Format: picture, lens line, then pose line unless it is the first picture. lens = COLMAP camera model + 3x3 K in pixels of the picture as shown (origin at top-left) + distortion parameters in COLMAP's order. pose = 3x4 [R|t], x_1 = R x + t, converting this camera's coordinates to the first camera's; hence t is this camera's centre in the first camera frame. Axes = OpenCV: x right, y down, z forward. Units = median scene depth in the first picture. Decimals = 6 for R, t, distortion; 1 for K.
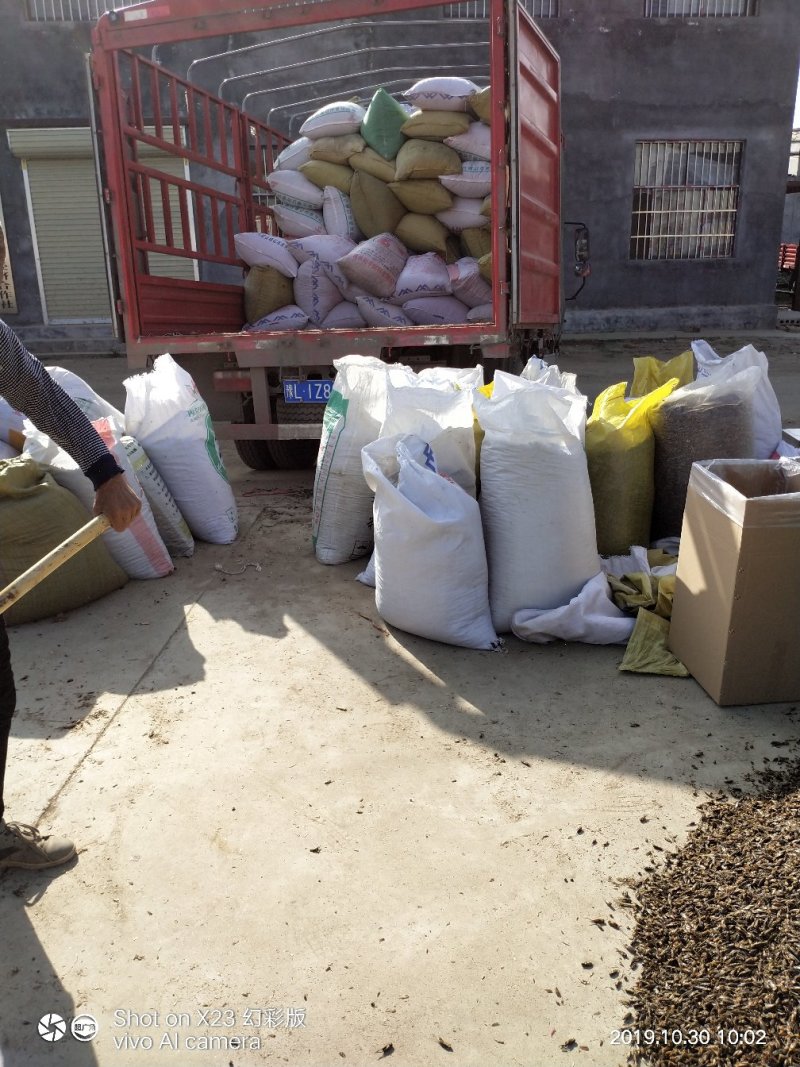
lens RADIAL K [[861.0, 0, 392.6], [0, 861.0, 526.8], [0, 0, 1]] dist [0.048990, -0.100232]
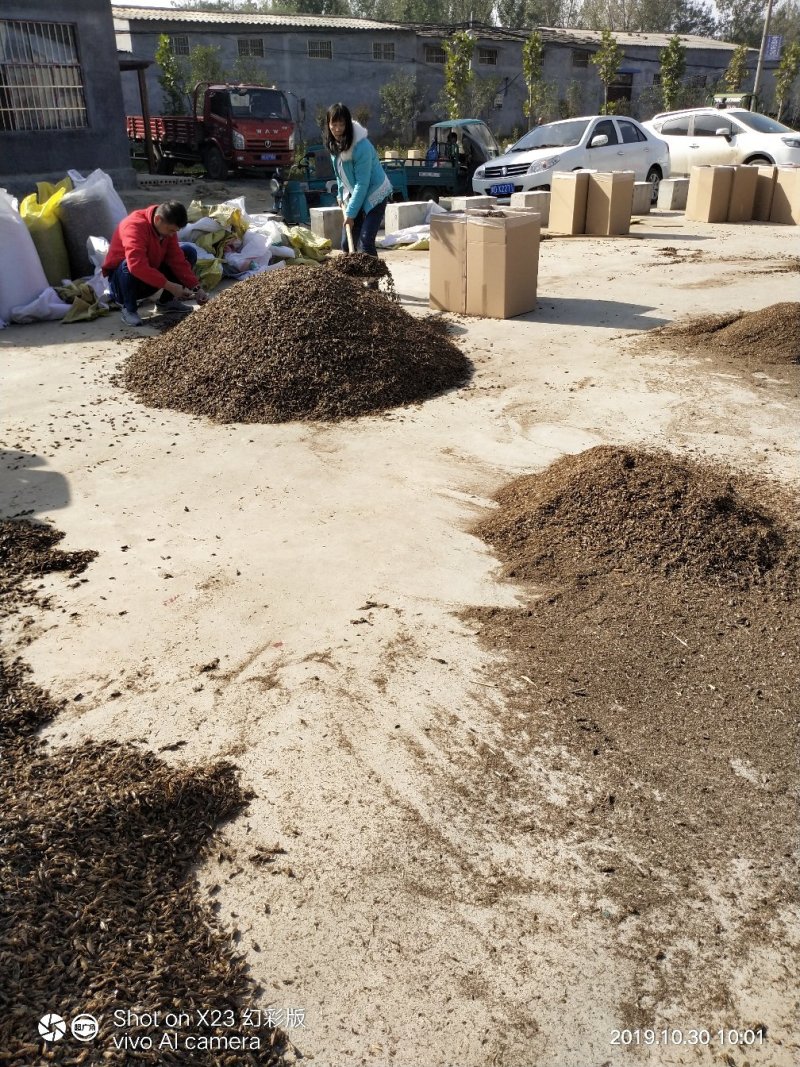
lens RADIAL K [[861.0, 0, 400.8], [0, 861.0, 537.5], [0, 0, 1]] dist [0.048990, -0.100232]
pose [[0.785466, -0.265285, 0.559167, -0.298175], [0.187615, 0.963026, 0.193343, 0.288084], [-0.589783, -0.046956, 0.806195, -0.836600]]
